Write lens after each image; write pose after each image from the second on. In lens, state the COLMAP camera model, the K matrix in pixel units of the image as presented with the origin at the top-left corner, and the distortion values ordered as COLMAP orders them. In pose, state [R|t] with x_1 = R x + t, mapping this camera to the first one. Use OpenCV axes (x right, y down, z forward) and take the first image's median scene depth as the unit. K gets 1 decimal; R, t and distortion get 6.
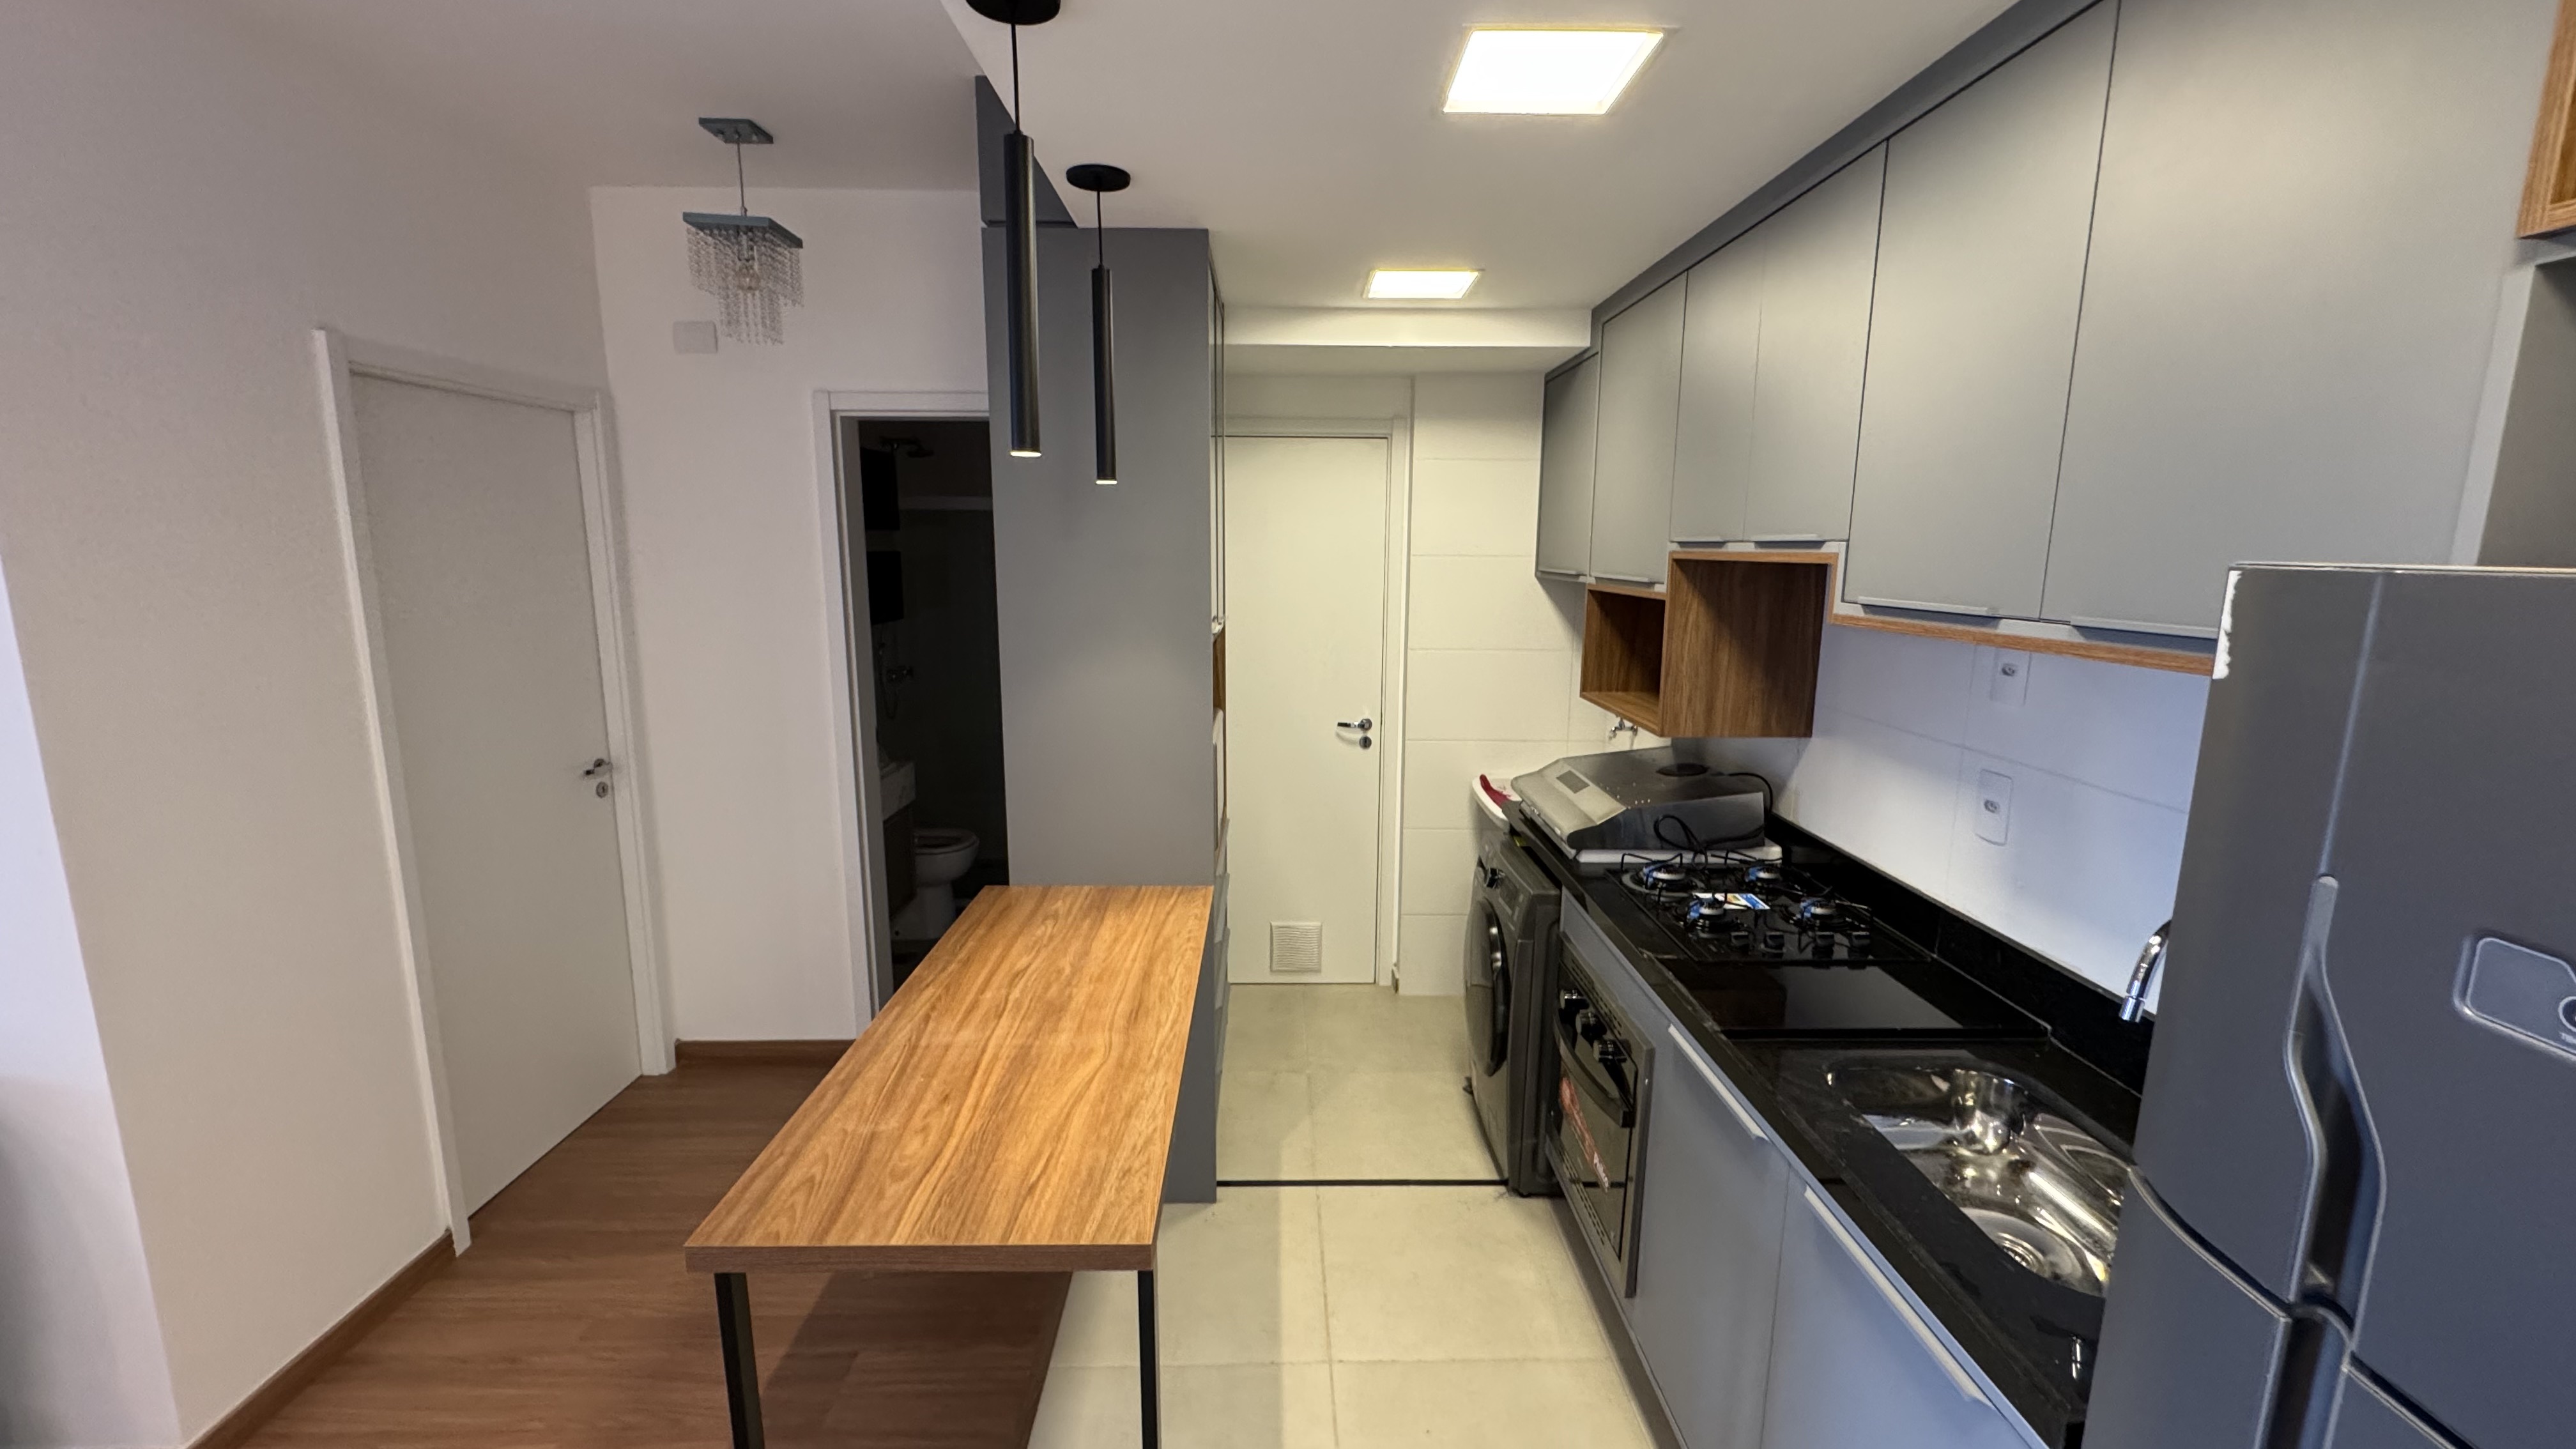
lens RADIAL K [[1031.0, 0, 1289.0], [0, 1031.0, 720.3], [0, 0, 1]] dist [-0.000358, -0.001045]
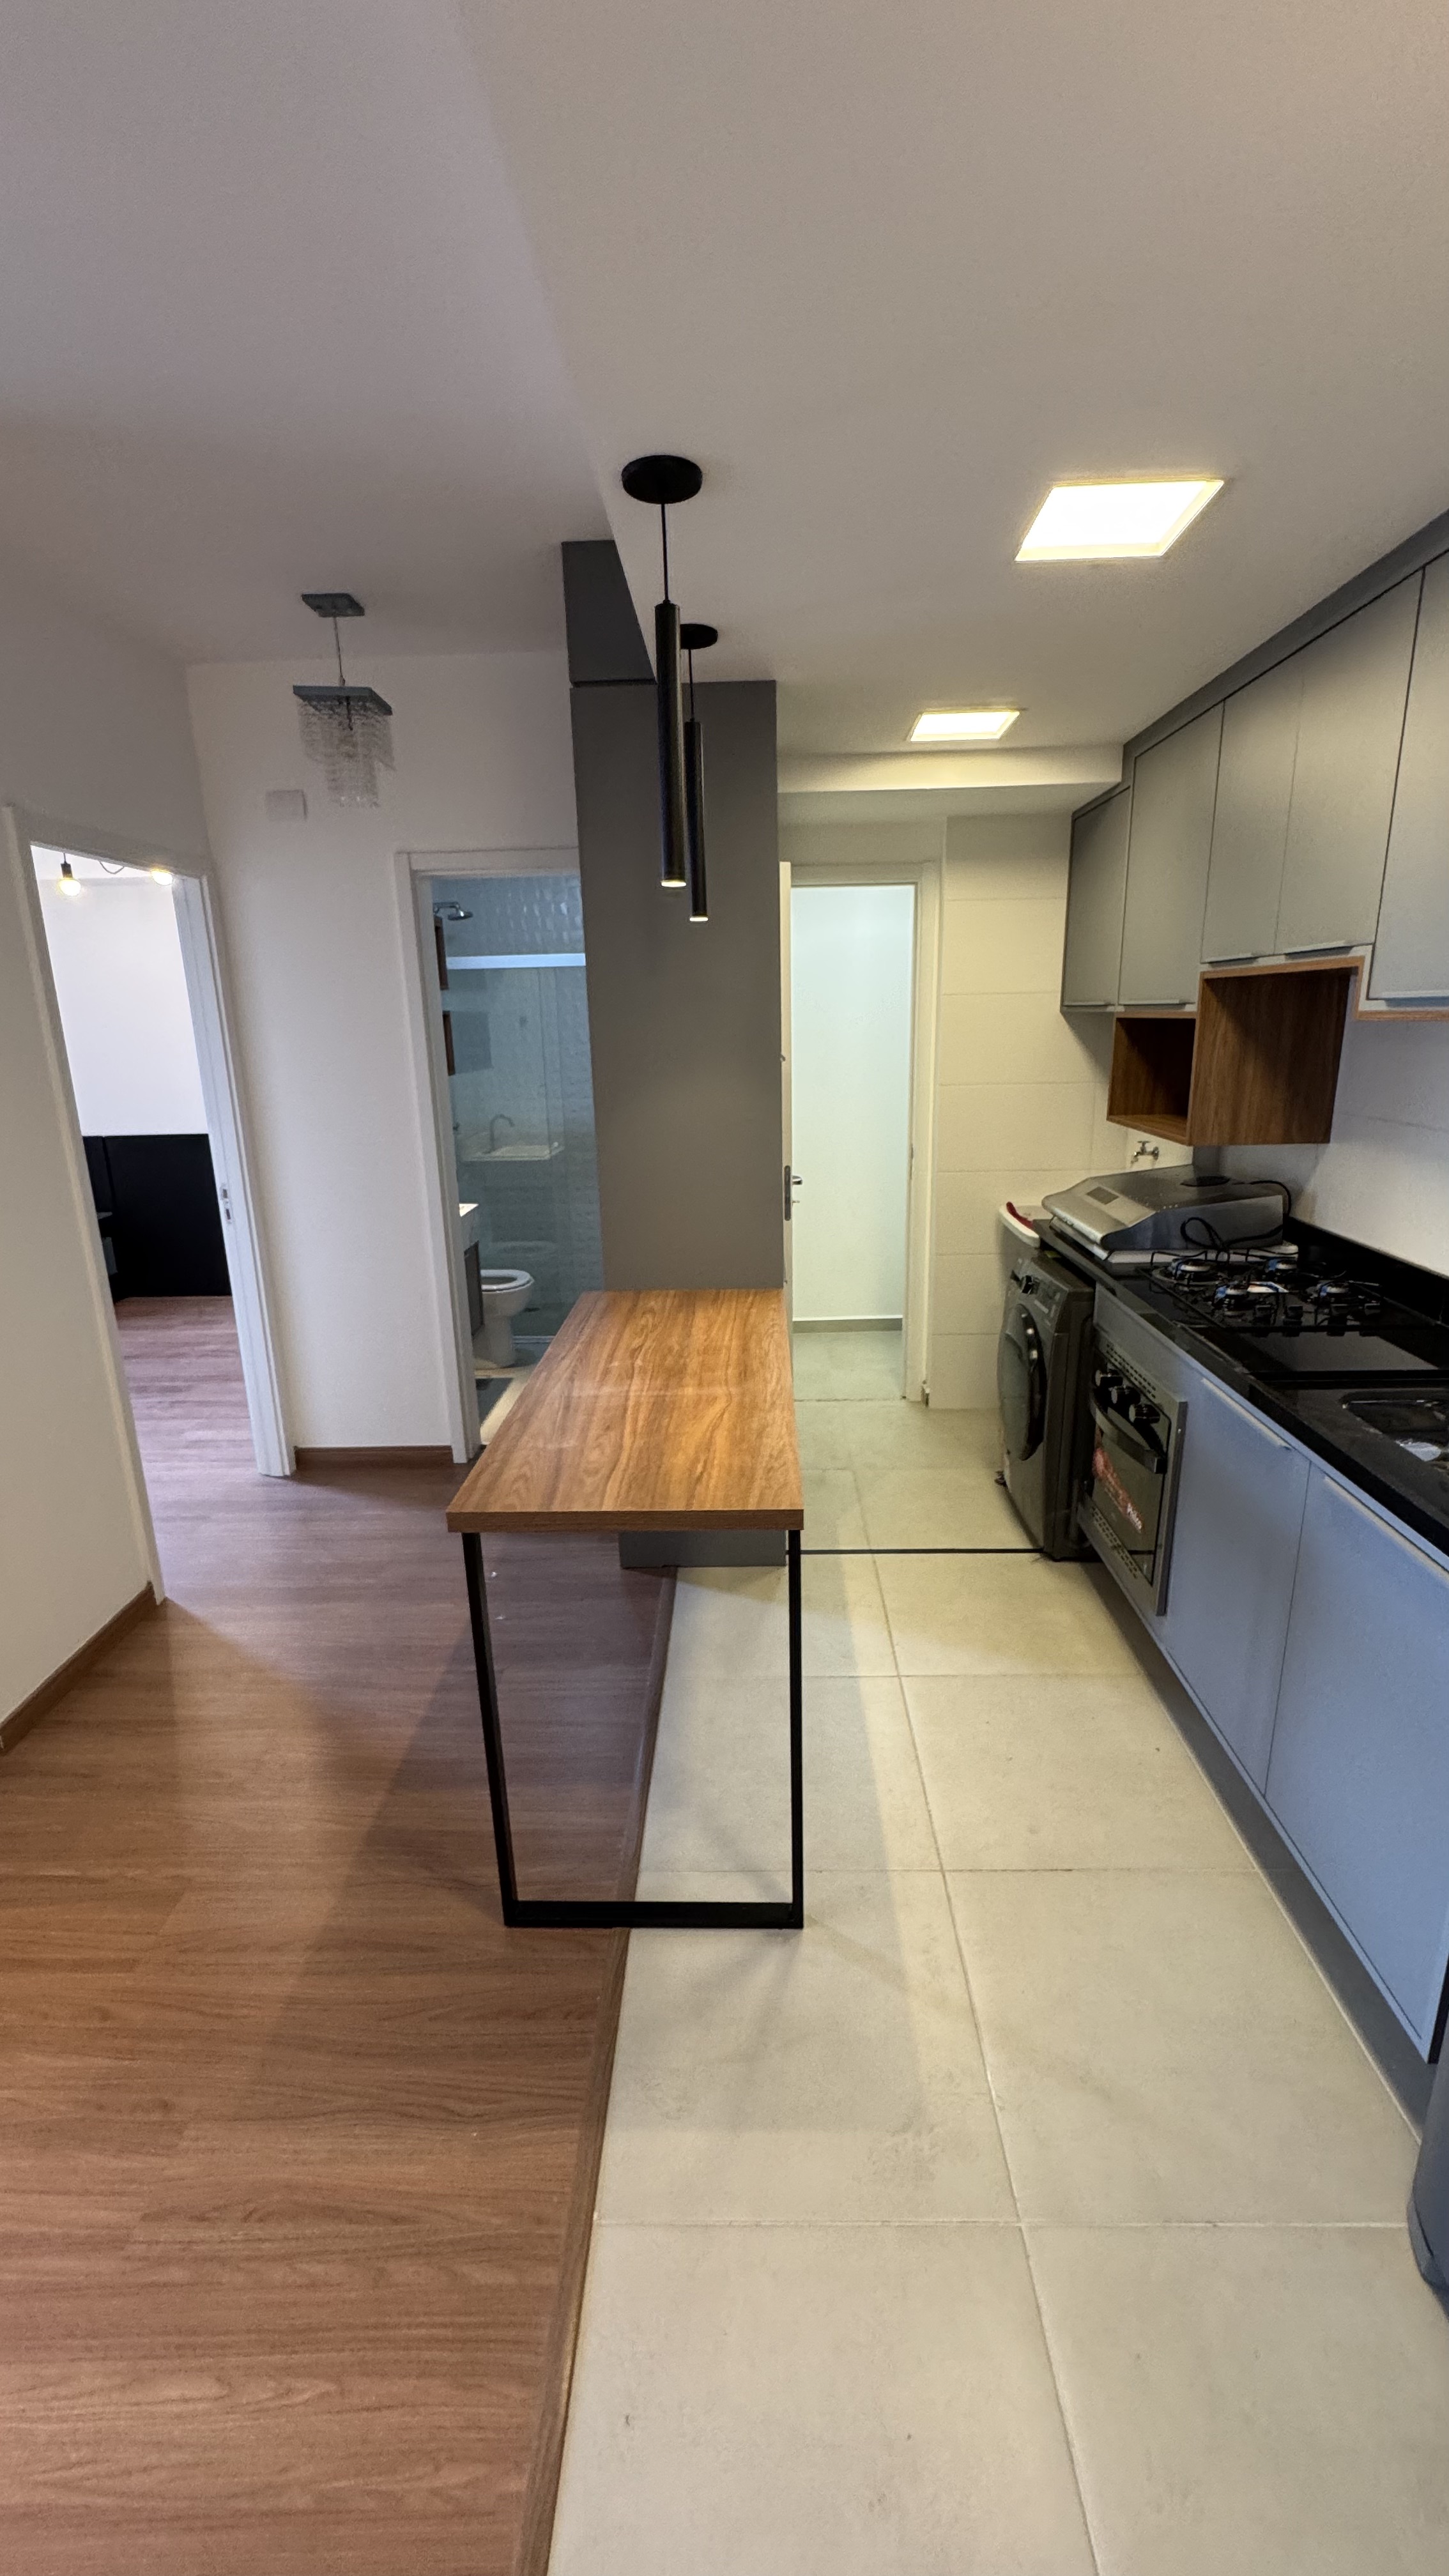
lens RADIAL K [[1031.0, 0, 729.9], [0, 1031.0, 1285.0], [0, 0, 1]] dist [-0.000358, -0.001045]
pose [[0.998815, -0.017024, -0.045596, -0.084696], [0.020936, 0.996011, 0.086740, 0.061328], [0.043938, -0.087592, 0.995187, -0.135185]]
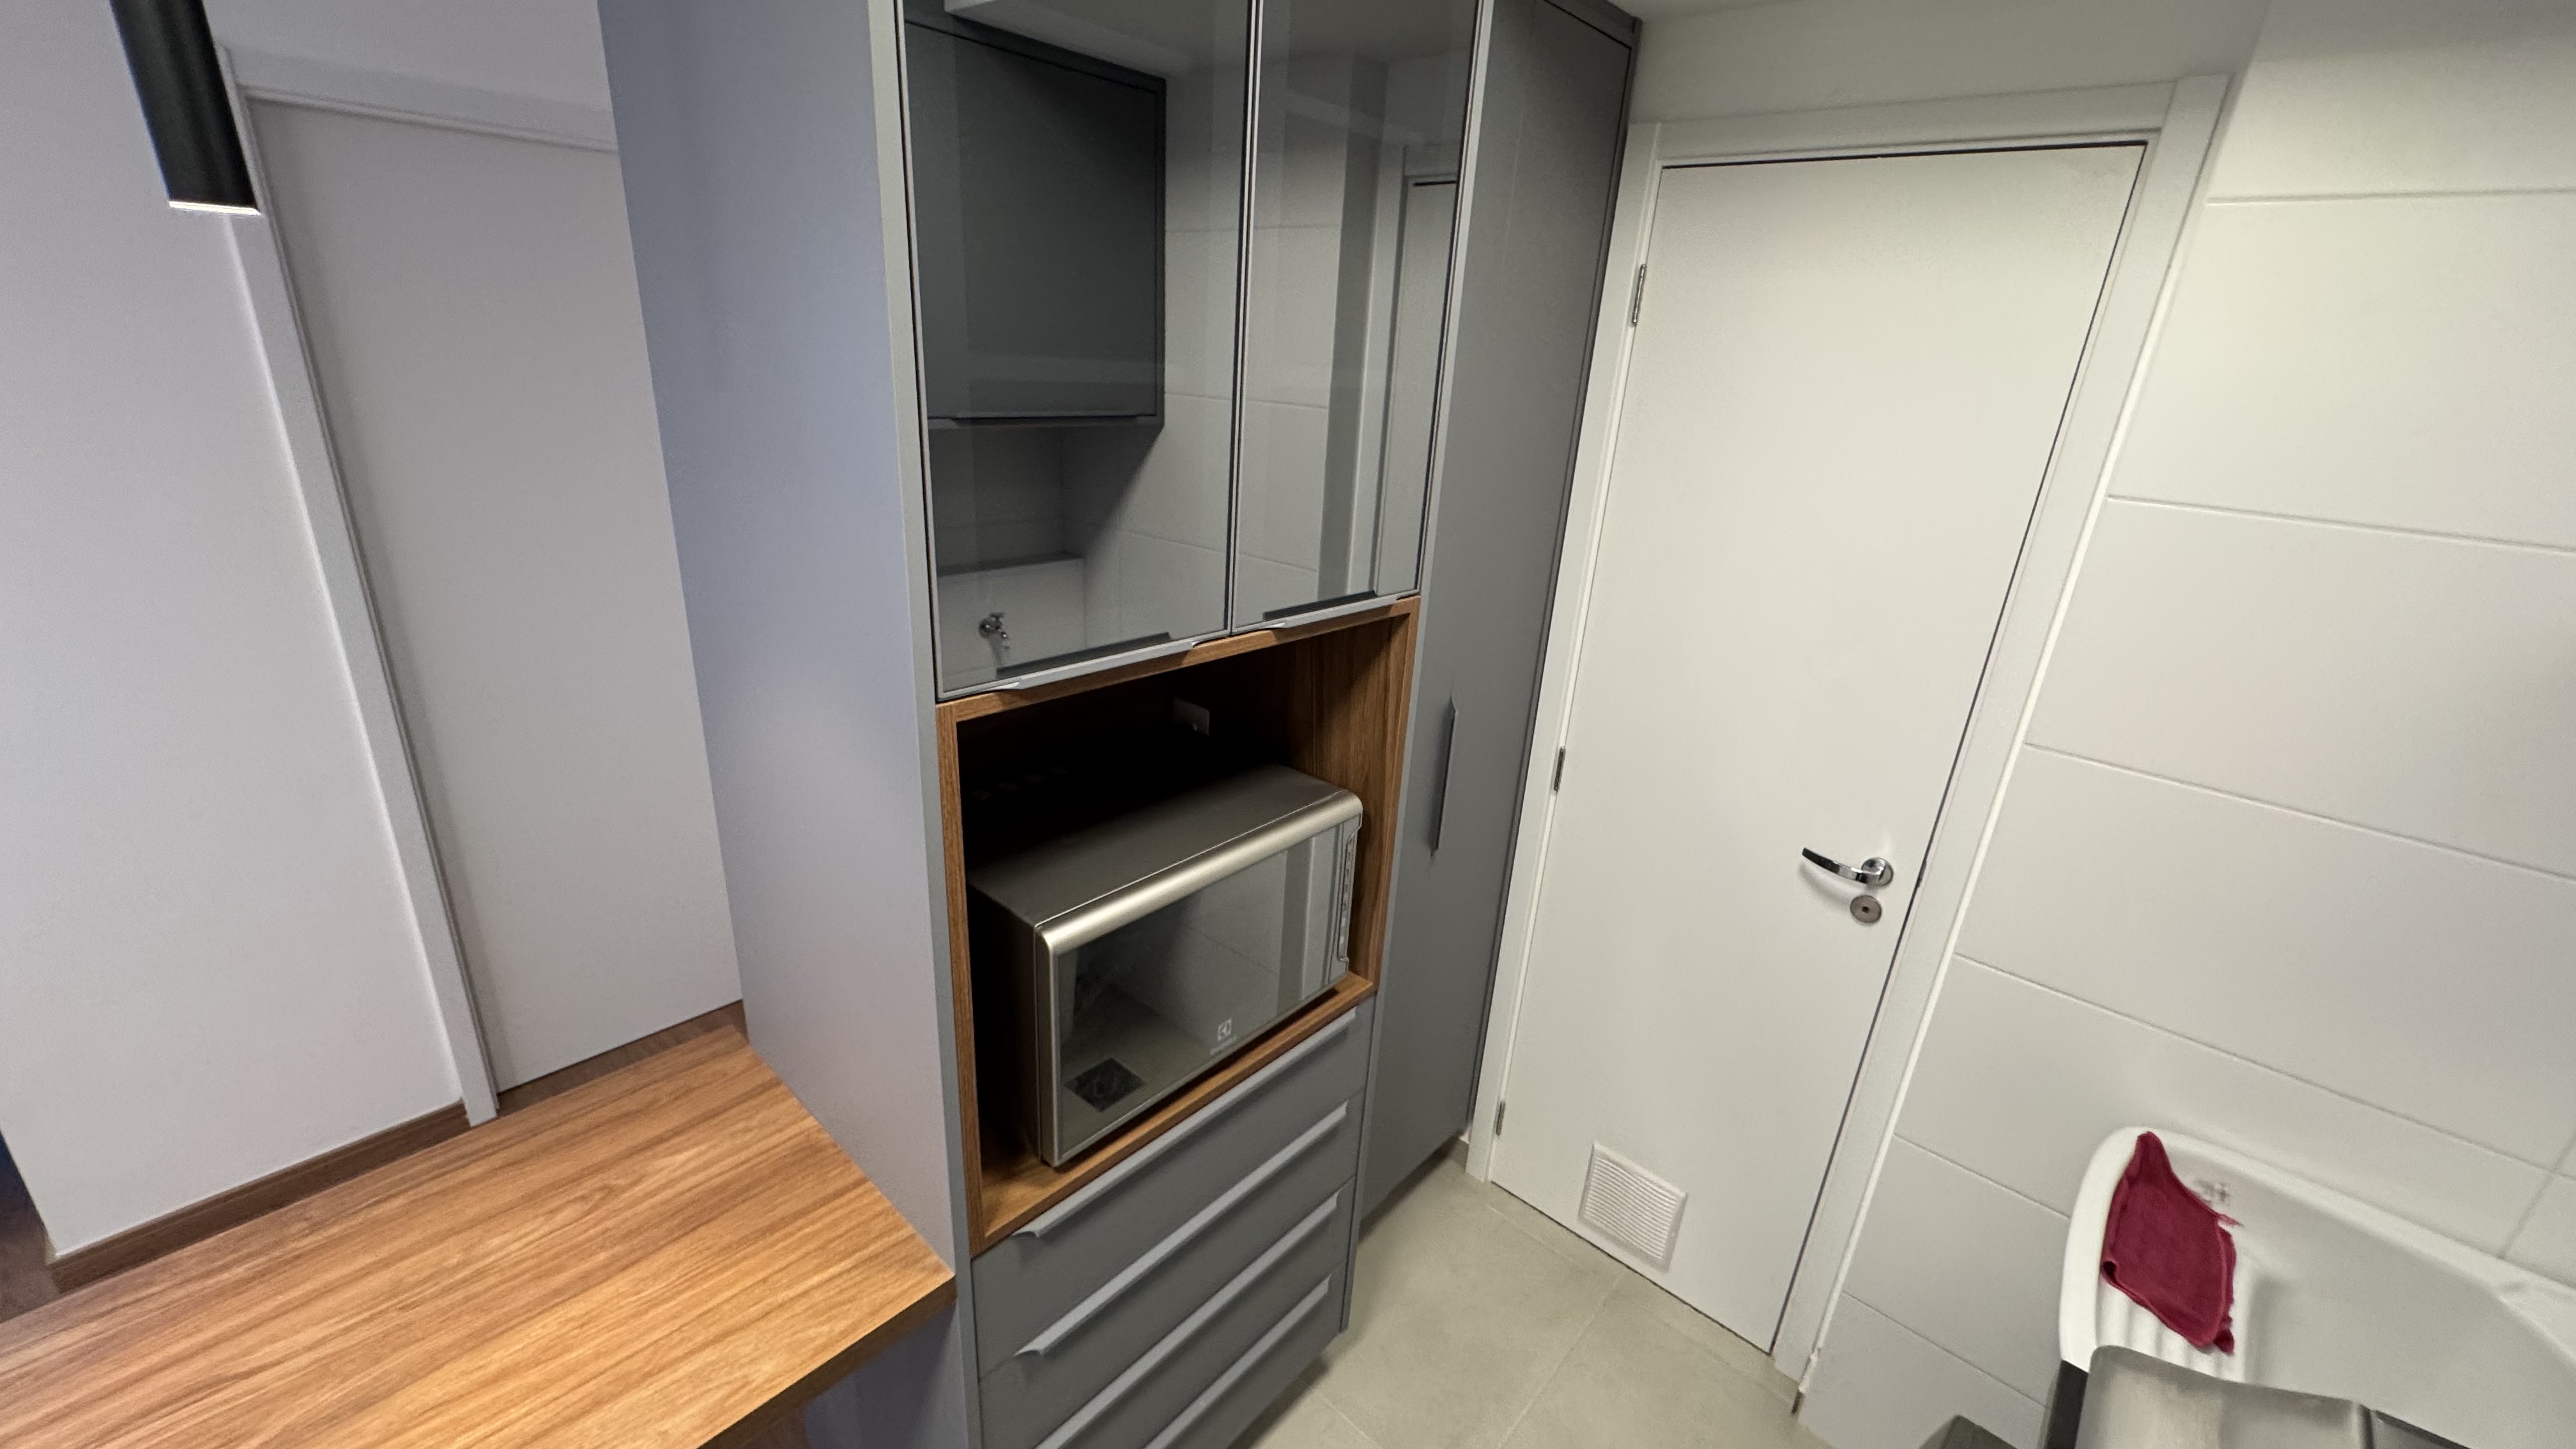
lens RADIAL K [[1031.0, 0, 1297.8], [0, 1031.0, 714.2], [0, 0, 1]] dist [-0.000358, -0.001045]
pose [[0.730334, 0.271034, -0.627020, 0.242671], [-0.170381, 0.961182, 0.217024, -0.182055], [0.661501, -0.051668, 0.748163, 0.842157]]
